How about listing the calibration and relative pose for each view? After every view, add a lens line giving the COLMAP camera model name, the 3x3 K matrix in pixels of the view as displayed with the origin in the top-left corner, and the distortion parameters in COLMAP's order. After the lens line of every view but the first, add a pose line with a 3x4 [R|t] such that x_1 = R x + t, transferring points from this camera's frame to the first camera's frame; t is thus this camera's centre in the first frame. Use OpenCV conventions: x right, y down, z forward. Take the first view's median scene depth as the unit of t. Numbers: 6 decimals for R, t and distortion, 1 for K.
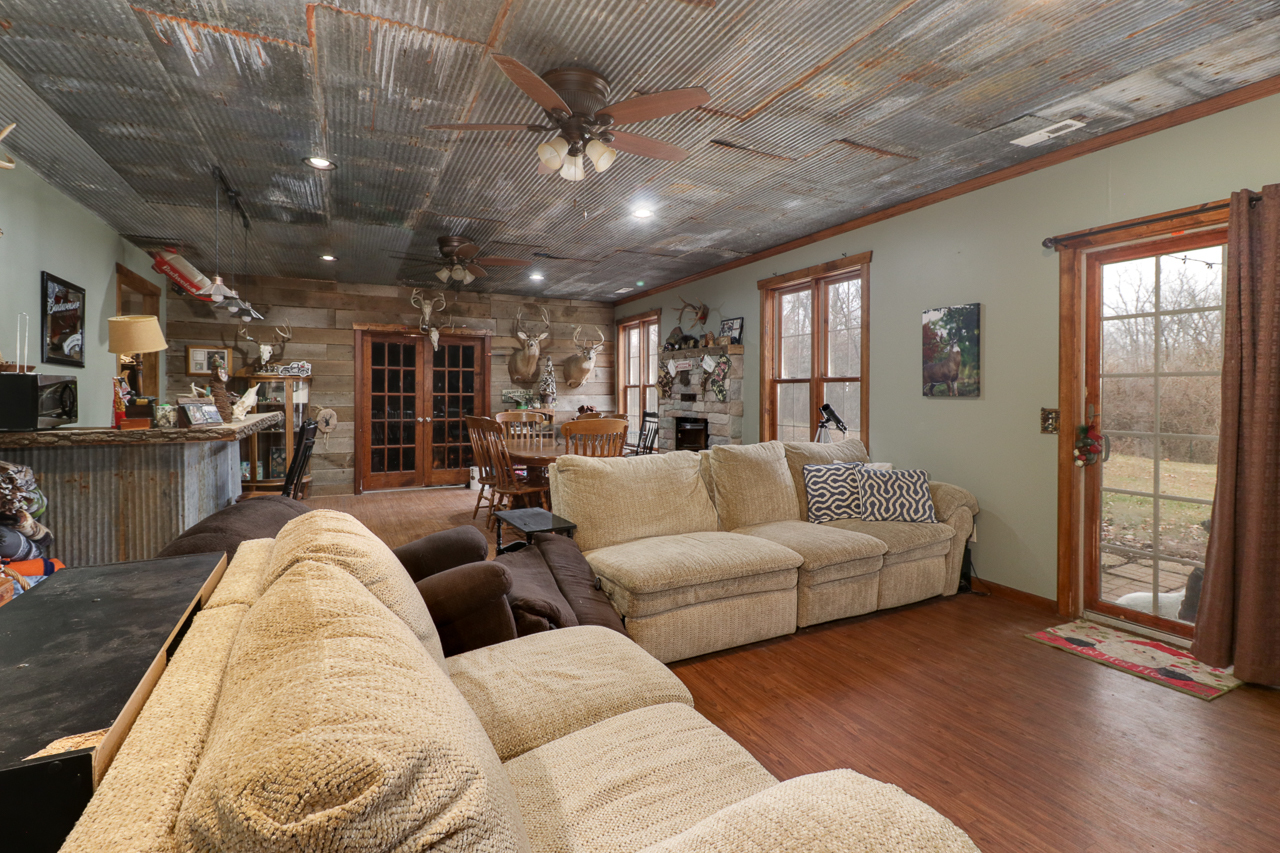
lens RADIAL K [[621.8, 0, 637.0], [0, 621.8, 393.5], [0, 0, 1]] dist [-0.001683, -0.000020]
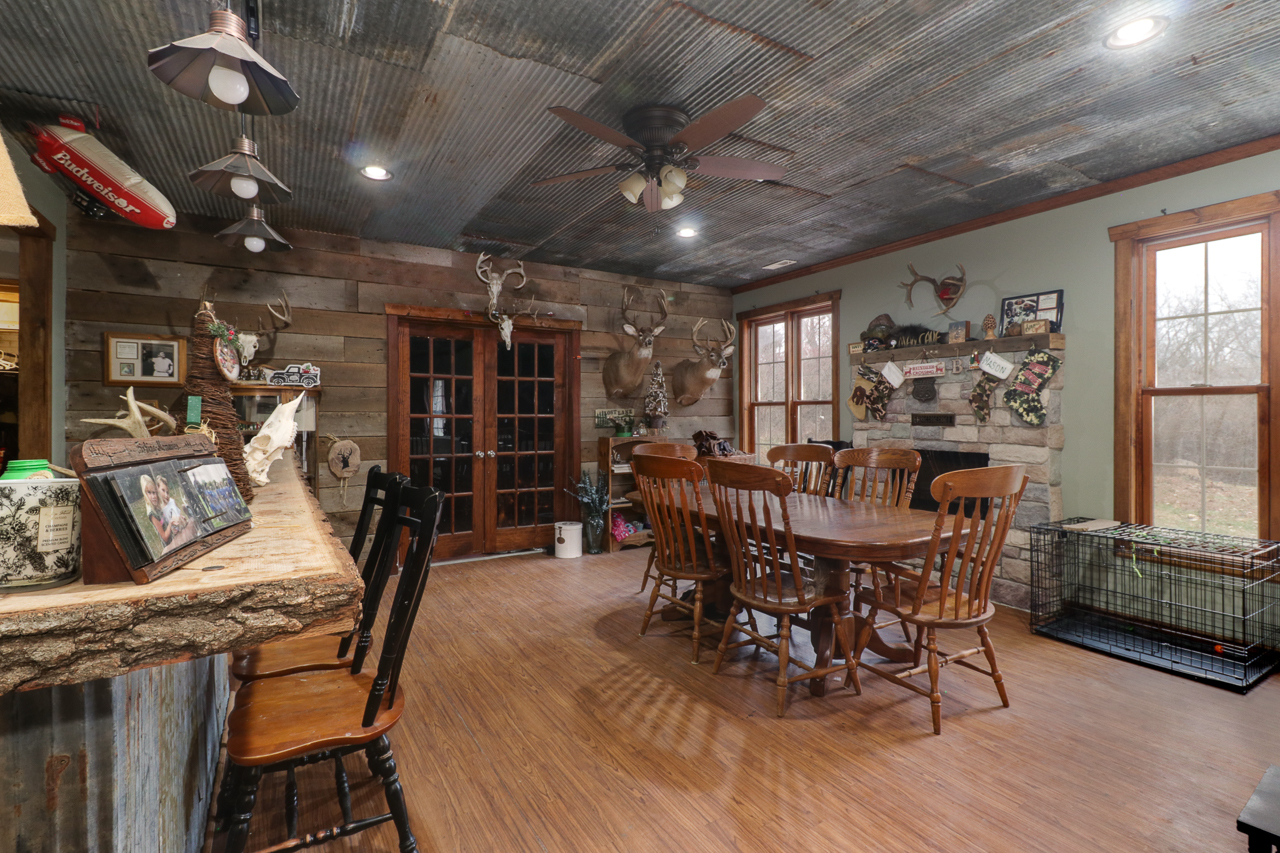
lens RADIAL K [[615.8, 0, 630.9], [0, 615.8, 411.8], [0, 0, 1]] dist [0.001457, -0.001886]
pose [[0.996427, -0.003409, 0.084389, -0.270691], [0.003684, 0.999988, -0.003108, -0.000650], [-0.084378, 0.003408, 0.996428, 0.368035]]
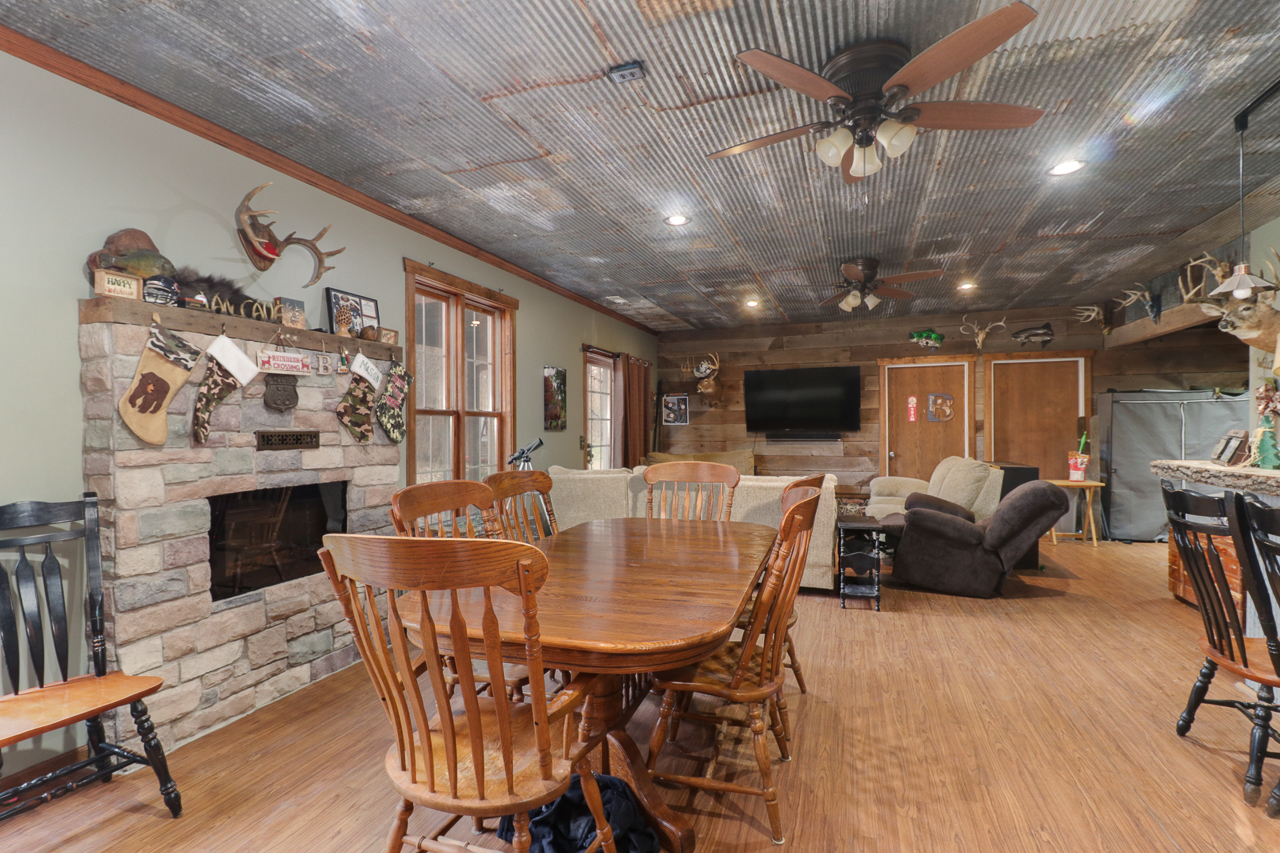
lens RADIAL K [[605.3, 0, 640.0], [0, 605.3, 426.5], [0, 0, 1]] dist [0.001691, -0.000079]
pose [[-0.705302, 0.003390, 0.708899, -0.361161], [0.004277, 0.999991, -0.000527, -0.001134], [-0.708894, 0.002661, -0.705310, 1.066172]]
